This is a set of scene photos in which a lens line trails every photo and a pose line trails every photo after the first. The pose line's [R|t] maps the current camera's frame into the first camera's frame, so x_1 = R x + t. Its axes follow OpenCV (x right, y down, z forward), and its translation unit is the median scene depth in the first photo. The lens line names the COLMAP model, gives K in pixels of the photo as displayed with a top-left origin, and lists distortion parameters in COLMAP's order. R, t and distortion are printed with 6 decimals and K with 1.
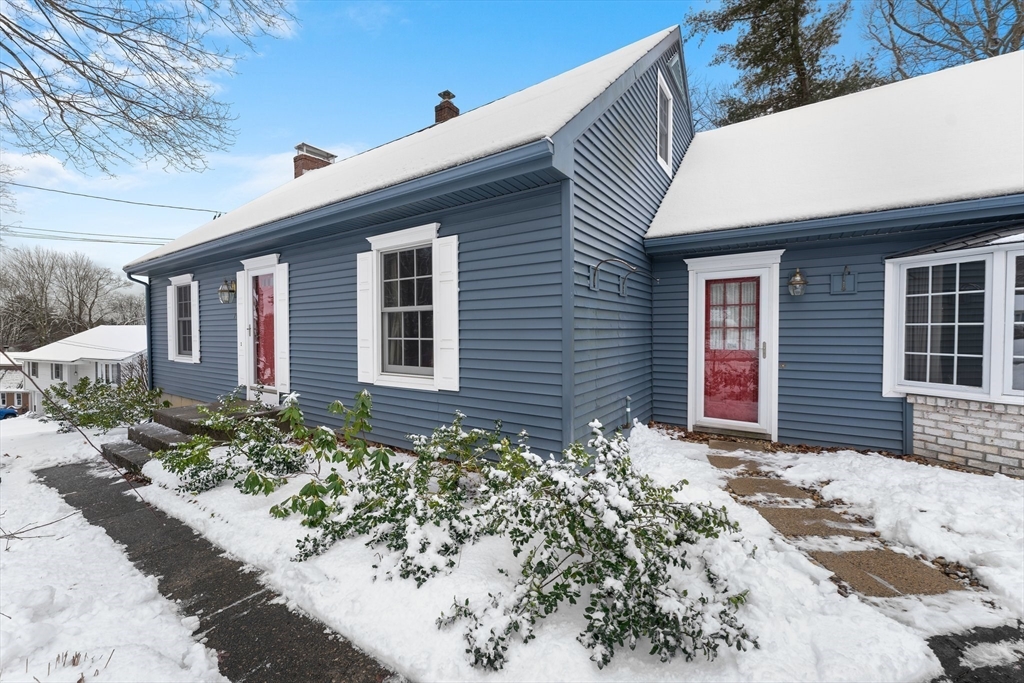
lens RADIAL K [[405.7, 0, 507.3], [0, 405.7, 335.6], [0, 0, 1]] dist [-0.004191, -0.000319]
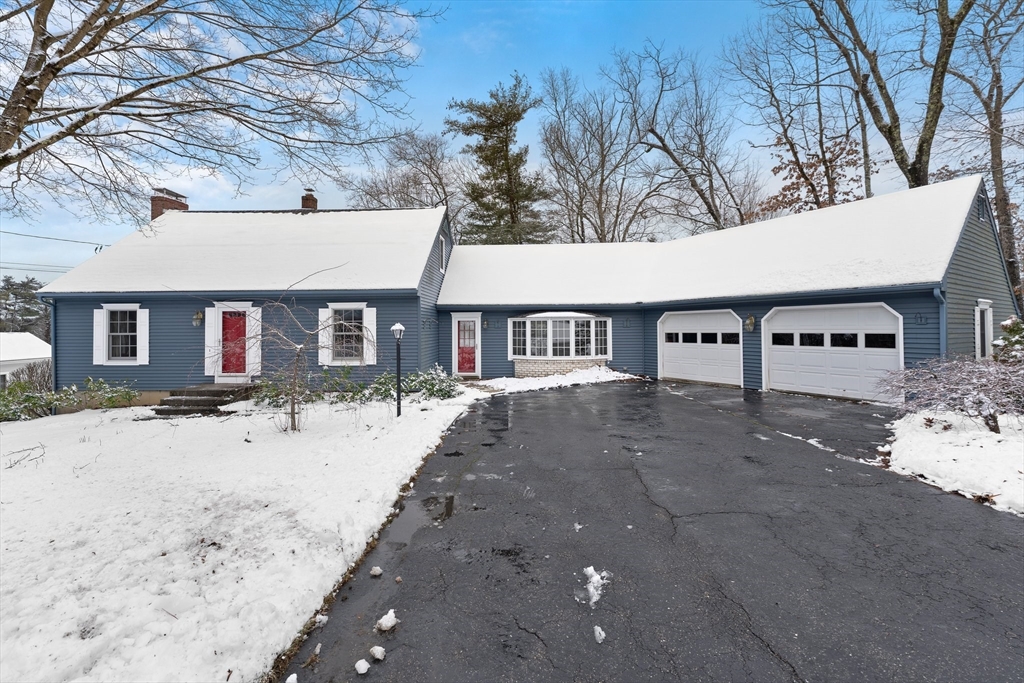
lens RADIAL K [[405.7, 0, 491.3], [0, 405.7, 337.4], [0, 0, 1]] dist [-0.004191, -0.000319]
pose [[0.861132, -0.013758, 0.508195, -0.592571], [0.008811, 0.999888, 0.012139, -0.051373], [-0.508305, -0.005975, 0.861156, -1.232335]]
